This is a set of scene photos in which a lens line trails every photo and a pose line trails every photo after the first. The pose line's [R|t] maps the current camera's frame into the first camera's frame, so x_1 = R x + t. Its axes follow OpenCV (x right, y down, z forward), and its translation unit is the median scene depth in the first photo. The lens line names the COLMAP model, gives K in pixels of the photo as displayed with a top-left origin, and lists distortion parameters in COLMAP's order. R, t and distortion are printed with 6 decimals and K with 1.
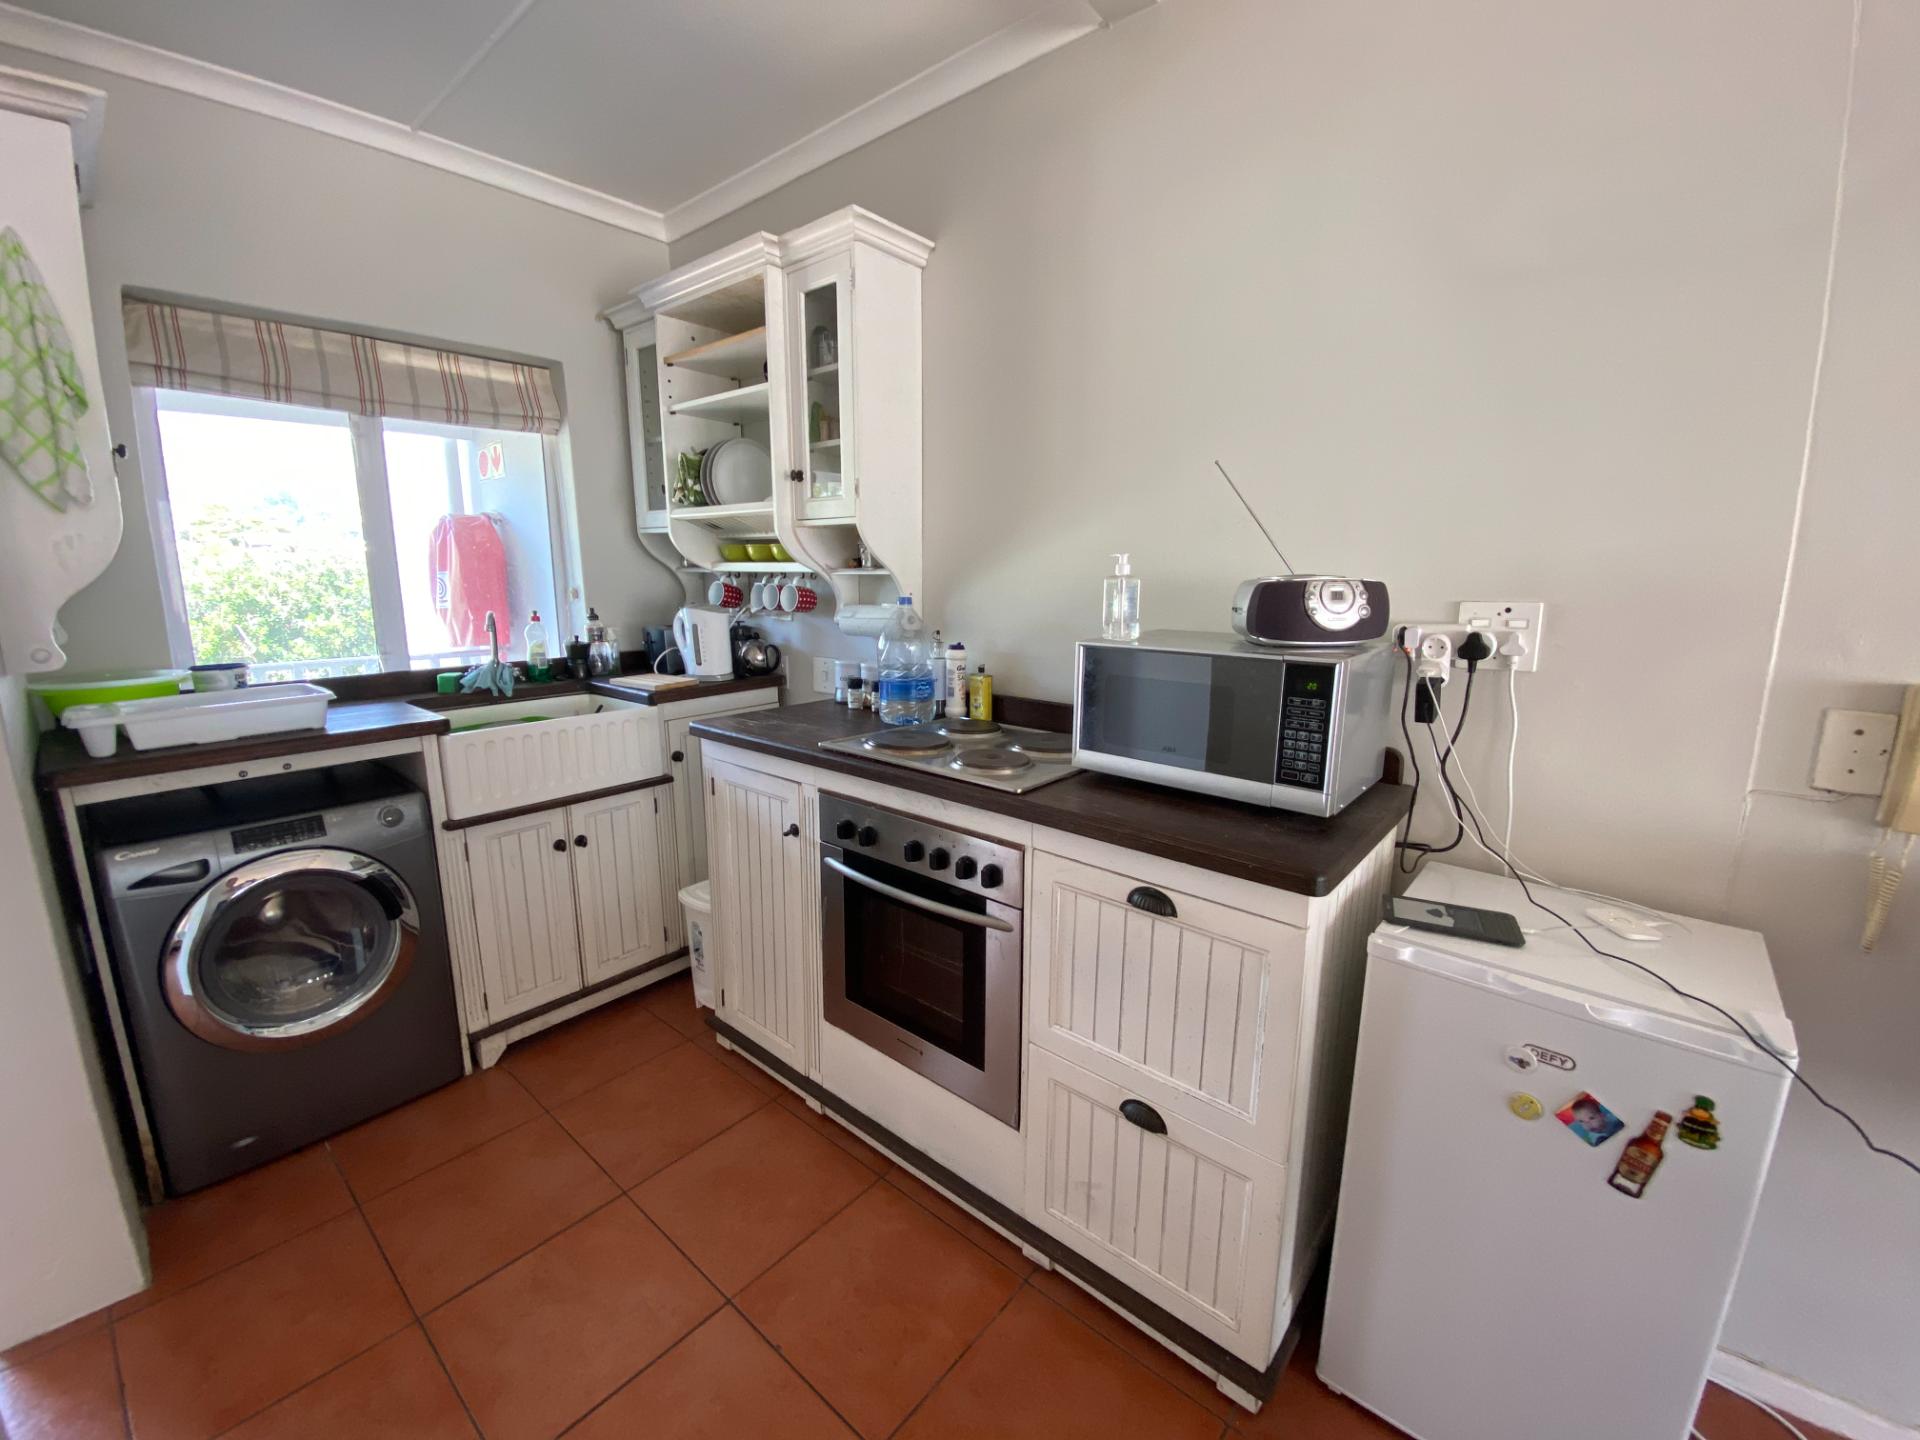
lens RADIAL K [[785.7, 0, 949.2], [0, 785.7, 722.4], [0, 0, 1]] dist [0.002381, 0.000026]
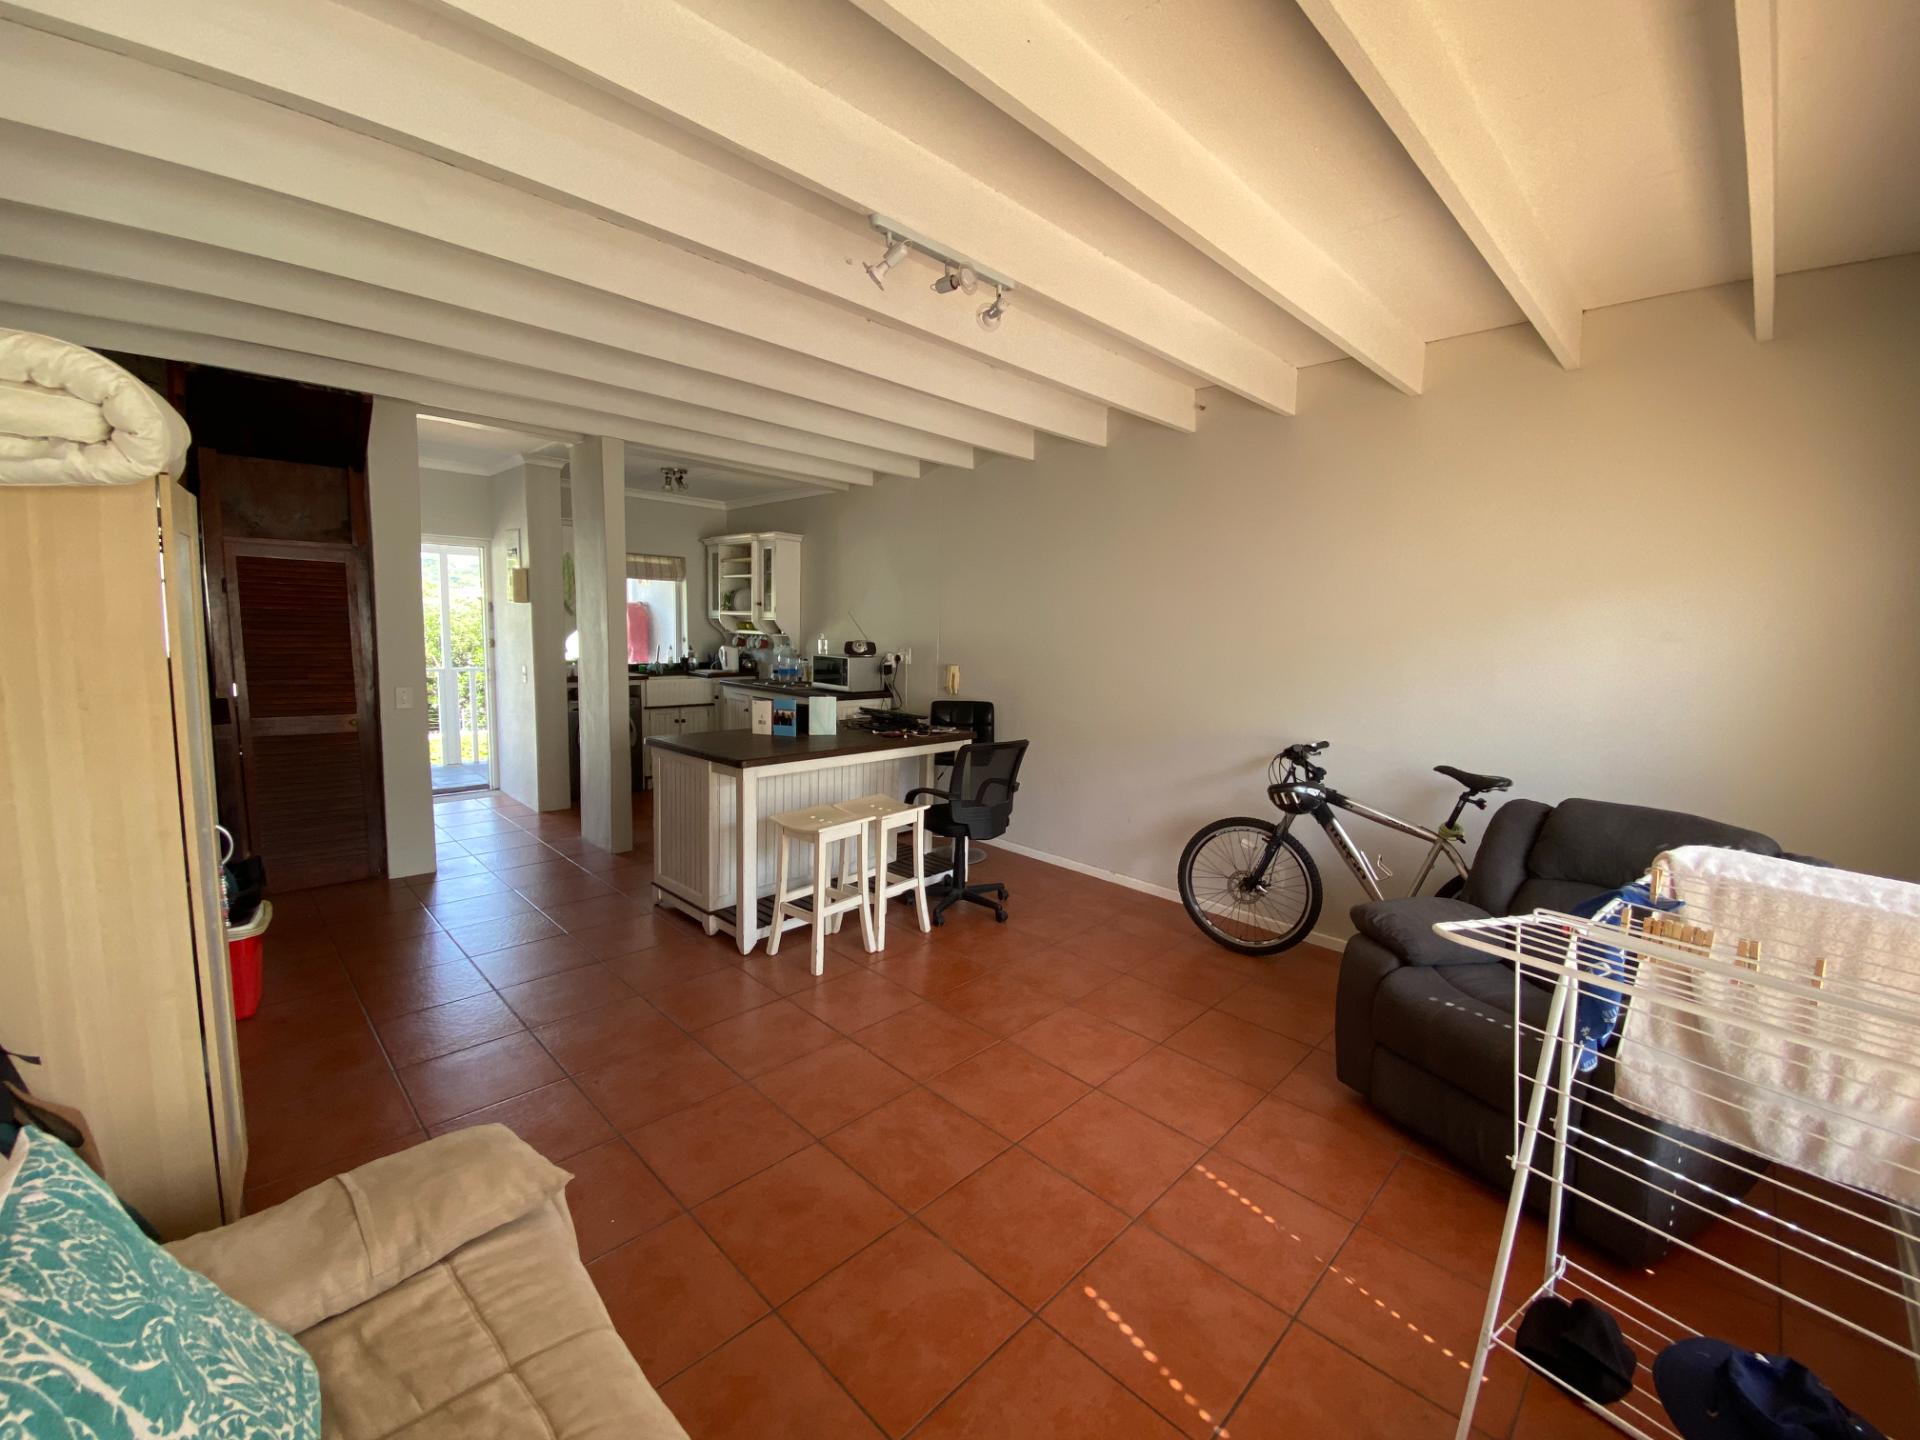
lens RADIAL K [[785.7, 0, 967.2], [0, 785.7, 723.3], [0, 0, 1]] dist [0.002381, 0.000026]
pose [[0.997946, 0.035600, -0.053260, 0.700755], [-0.039309, 0.996751, -0.070297, 0.295747], [0.050584, 0.072246, 0.996103, -1.748597]]
